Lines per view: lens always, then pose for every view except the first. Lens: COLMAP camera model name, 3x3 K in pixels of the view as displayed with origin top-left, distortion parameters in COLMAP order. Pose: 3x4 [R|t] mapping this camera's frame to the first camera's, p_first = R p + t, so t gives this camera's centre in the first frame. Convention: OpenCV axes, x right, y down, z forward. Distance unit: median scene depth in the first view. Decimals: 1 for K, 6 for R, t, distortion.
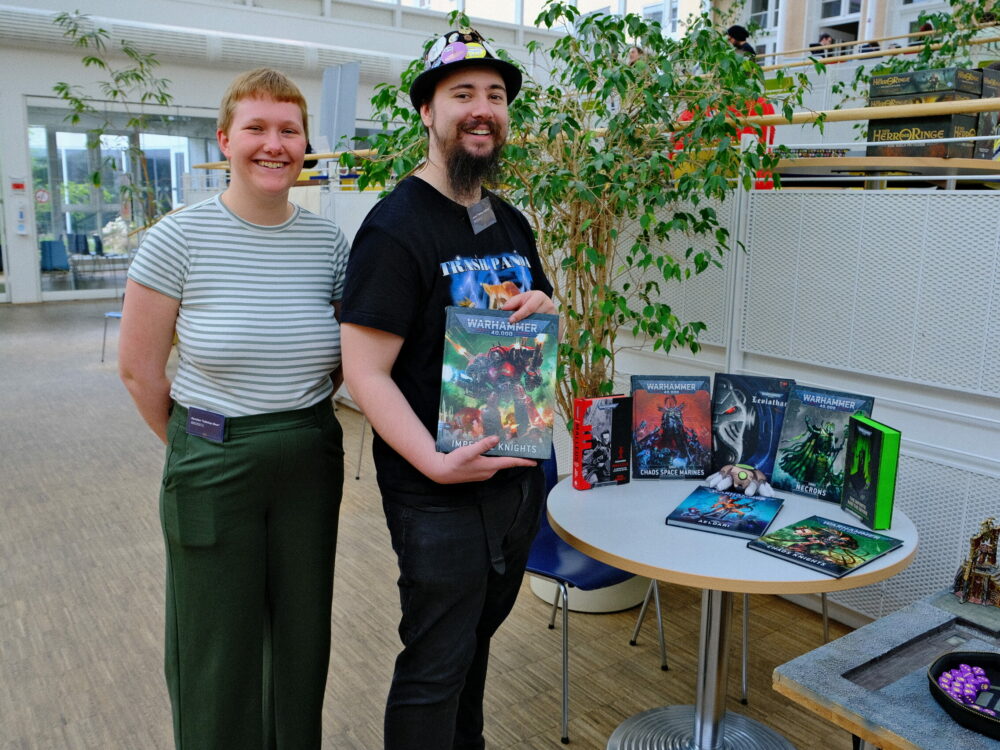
lens RADIAL K [[889.7, 0, 501.0], [0, 889.7, 363.4], [0, 0, 1]] dist [-0.003790, -0.002534]
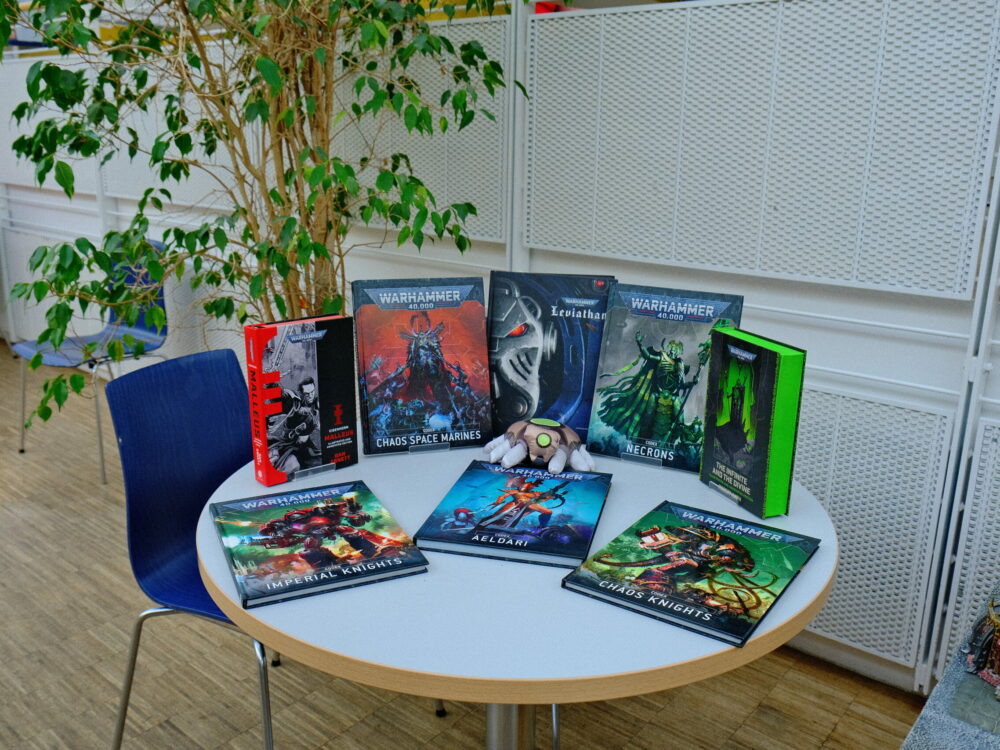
lens RADIAL K [[889.7, 0, 501.0], [0, 889.7, 363.4], [0, 0, 1]] dist [-0.003790, -0.002534]
pose [[0.969807, -0.066048, 0.234761, 0.105626], [0.046376, 0.995009, 0.088356, 0.021422], [-0.239425, -0.074801, 0.968029, 0.424700]]
